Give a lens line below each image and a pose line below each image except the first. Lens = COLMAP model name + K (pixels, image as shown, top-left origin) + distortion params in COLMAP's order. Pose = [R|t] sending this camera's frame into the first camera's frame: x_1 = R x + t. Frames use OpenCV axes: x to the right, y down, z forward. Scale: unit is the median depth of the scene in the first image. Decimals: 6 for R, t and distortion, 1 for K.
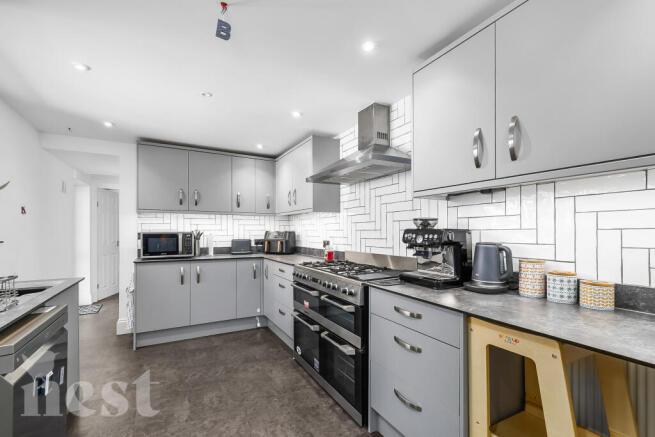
lens RADIAL K [[283.8, 0, 311.0], [0, 283.8, 231.5], [0, 0, 1]] dist [0.001115, -0.000173]
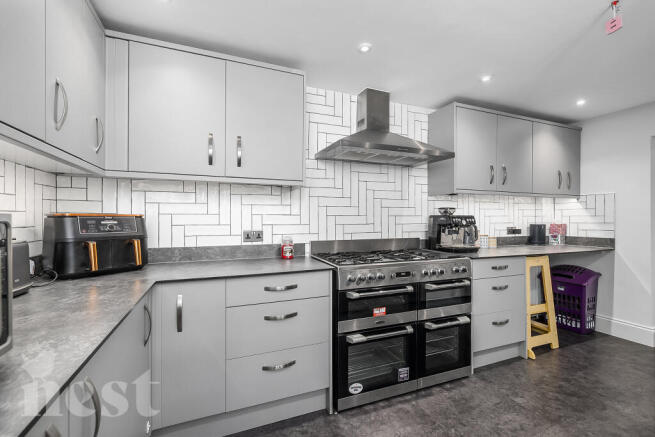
lens RADIAL K [[283.8, 0, 325.6], [0, 283.8, 217.8], [0, 0, 1]] dist [0.001115, -0.000173]
pose [[0.085690, 0.003998, 0.996314, -0.830107], [0.000972, 0.999991, -0.004096, 0.008063], [-0.996321, 0.001320, 0.085686, 1.140915]]
